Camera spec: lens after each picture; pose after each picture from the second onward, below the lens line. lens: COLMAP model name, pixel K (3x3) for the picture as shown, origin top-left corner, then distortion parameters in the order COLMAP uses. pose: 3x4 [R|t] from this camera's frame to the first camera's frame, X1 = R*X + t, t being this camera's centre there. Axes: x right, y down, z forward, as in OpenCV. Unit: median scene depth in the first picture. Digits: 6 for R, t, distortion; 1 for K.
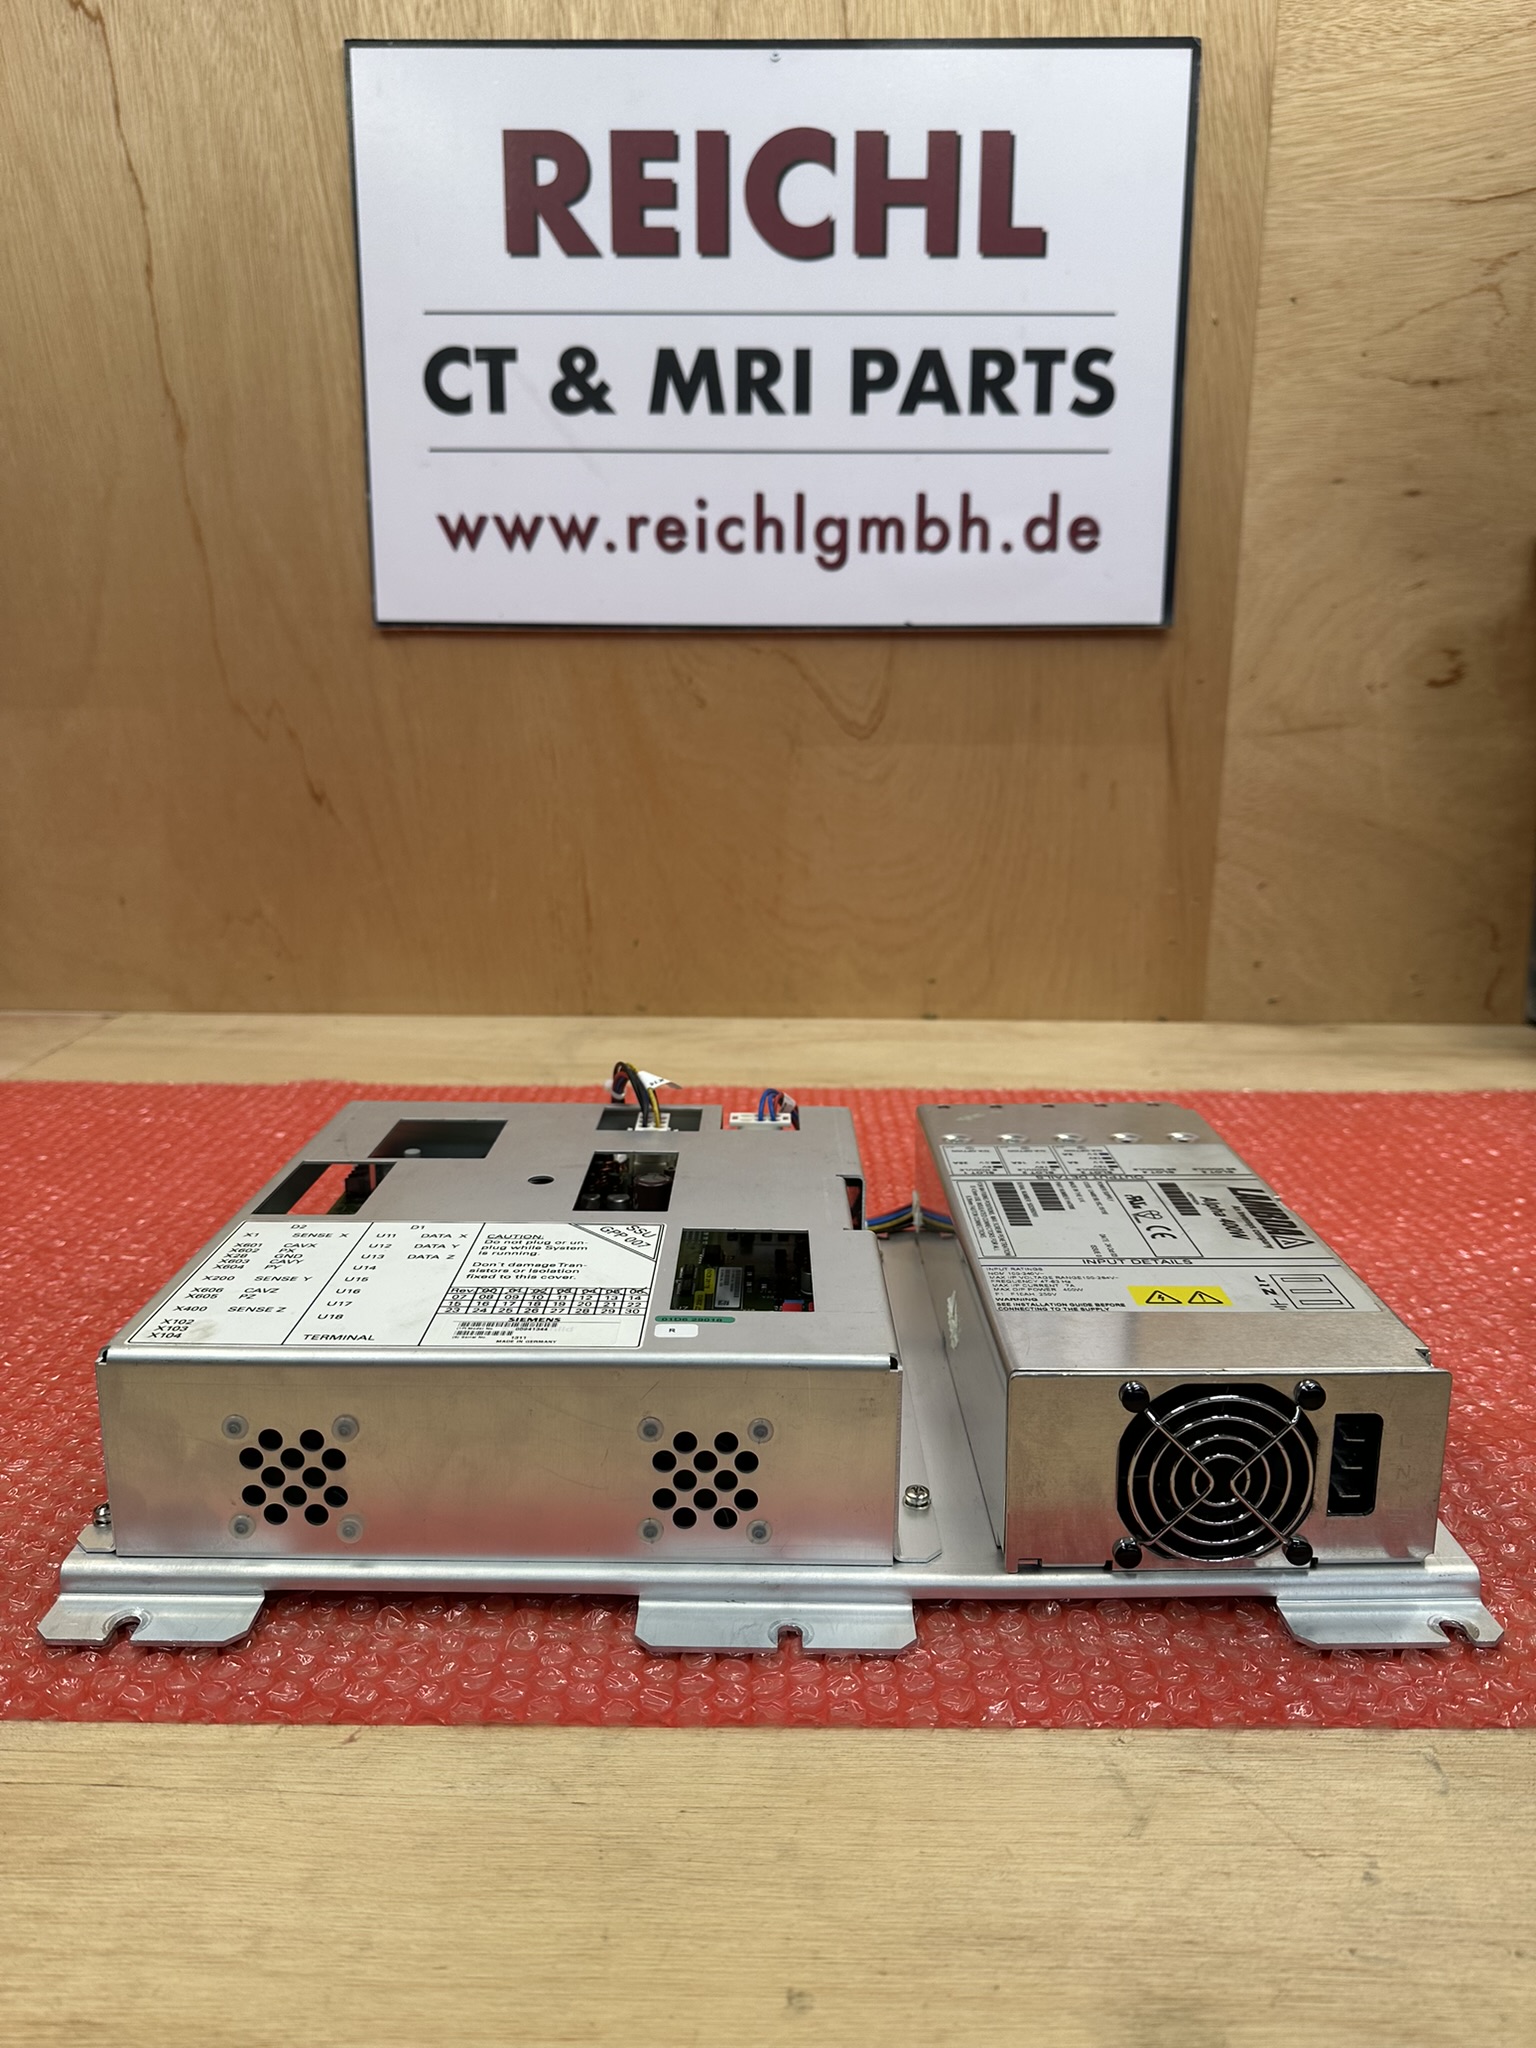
lens RADIAL K [[1410.2, 0, 771.1], [0, 1410.2, 1004.9], [0, 0, 1]] dist [-0.006014, -0.007055]
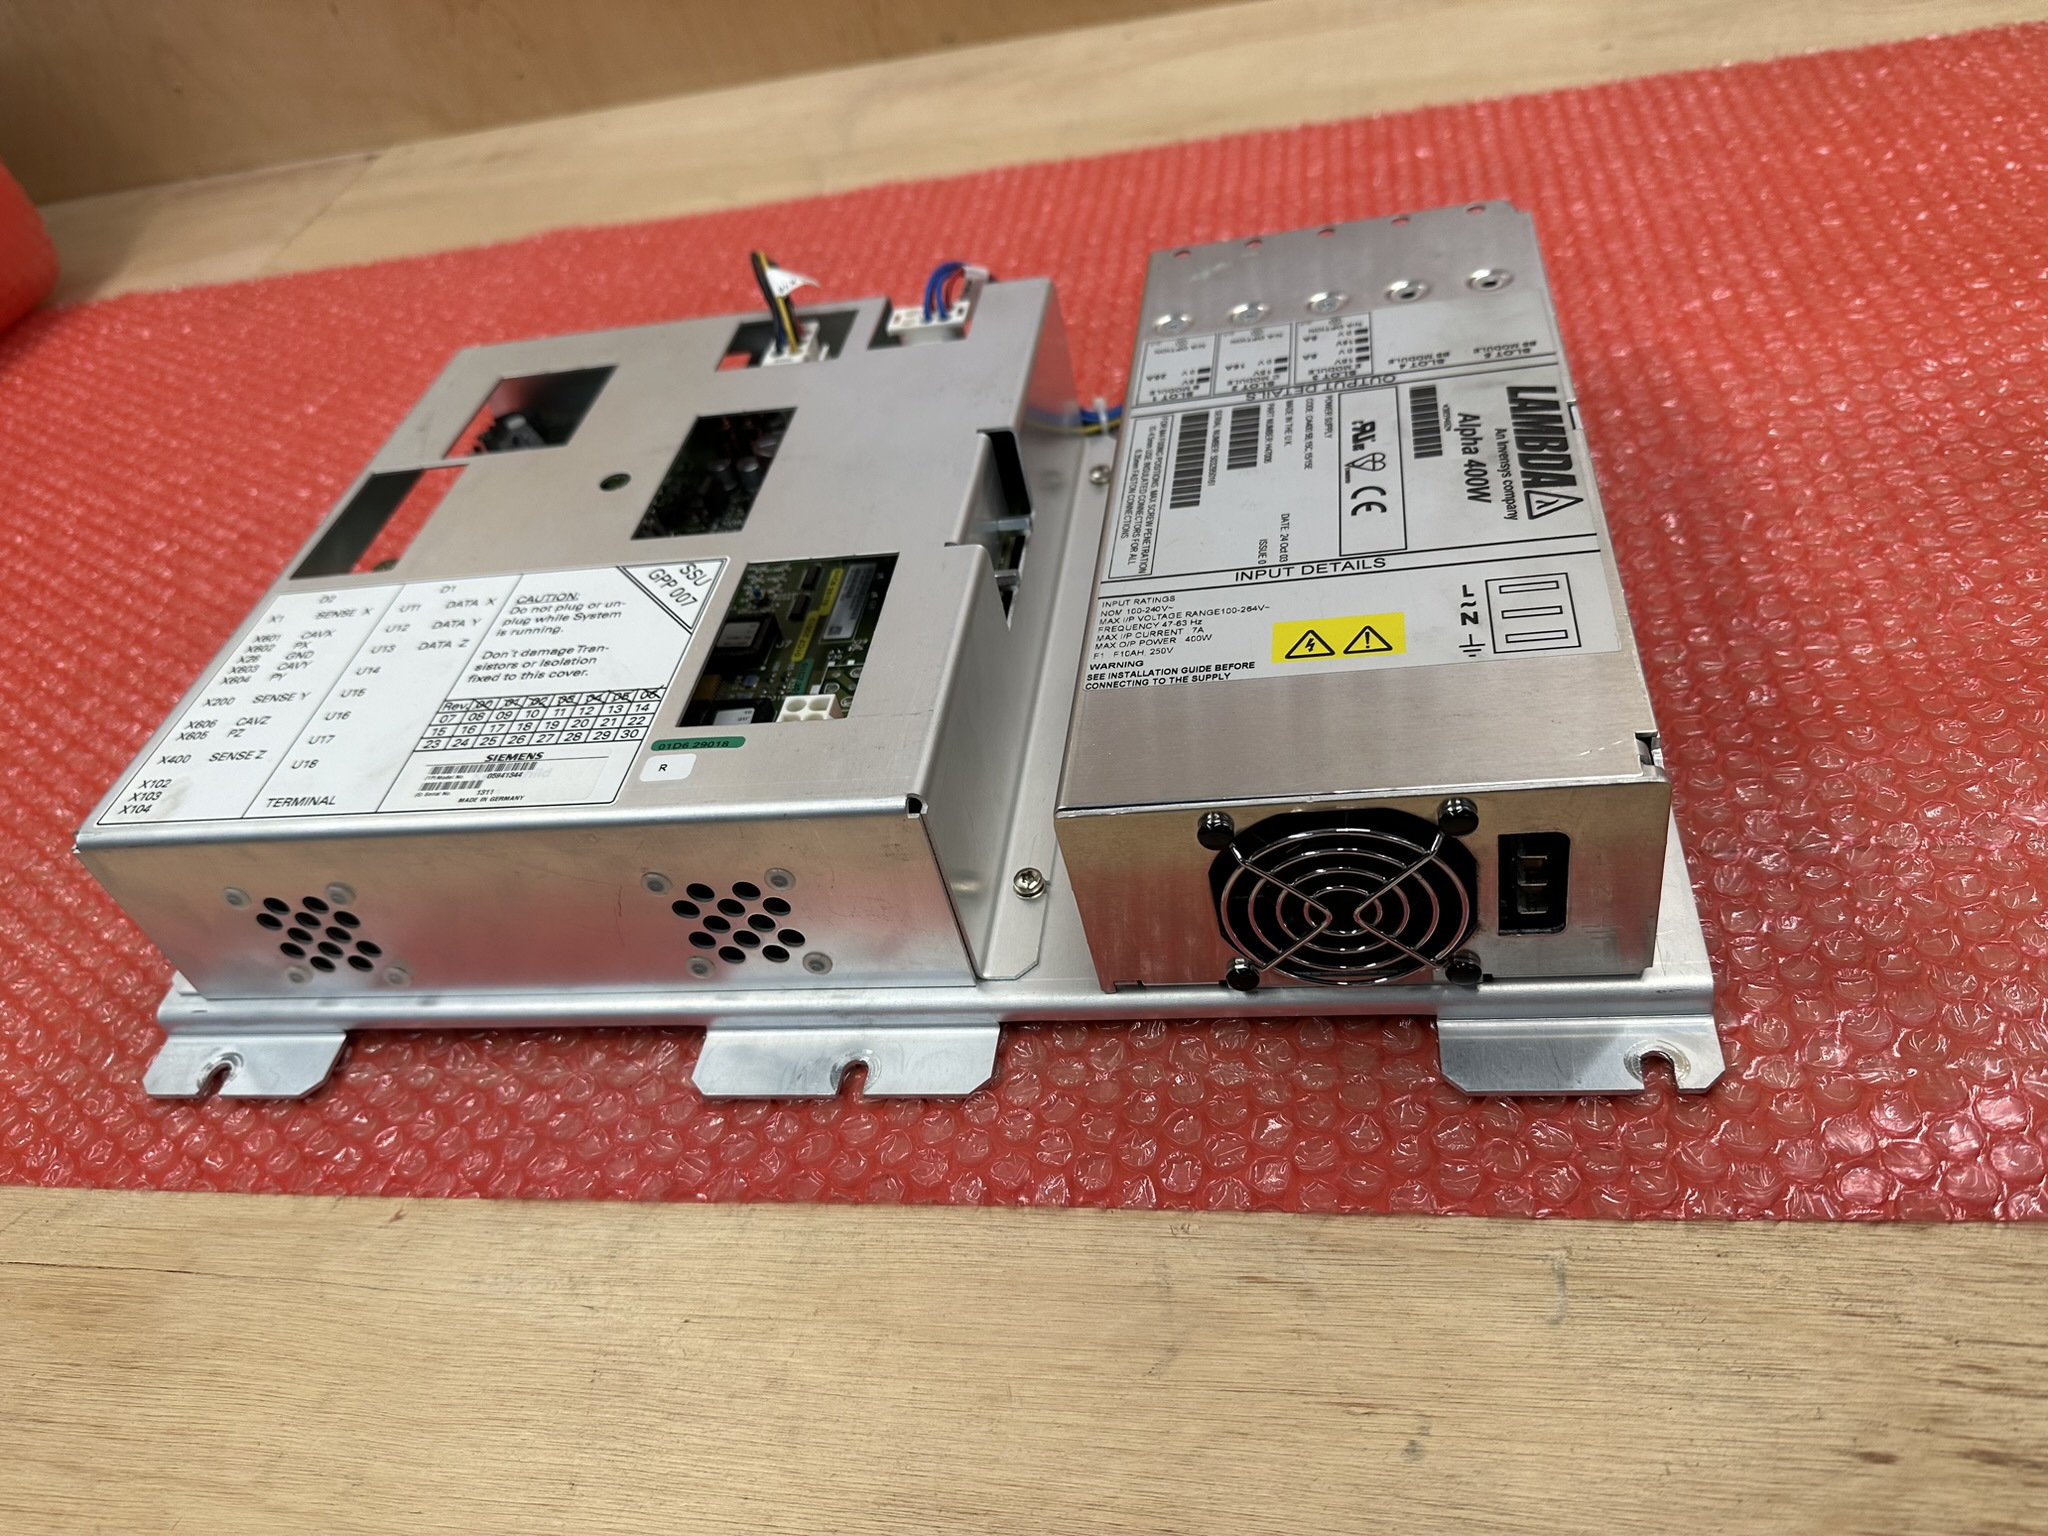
lens RADIAL K [[1458.8, 0, 1030.9], [0, 1458.8, 708.5], [0, 0, 1]] dist [0.069343, -0.149486]
pose [[0.970378, -0.066843, -0.232159, 0.149876], [0.173315, 0.862081, 0.476212, -0.073417], [0.168309, -0.502342, 0.848130, 0.150805]]
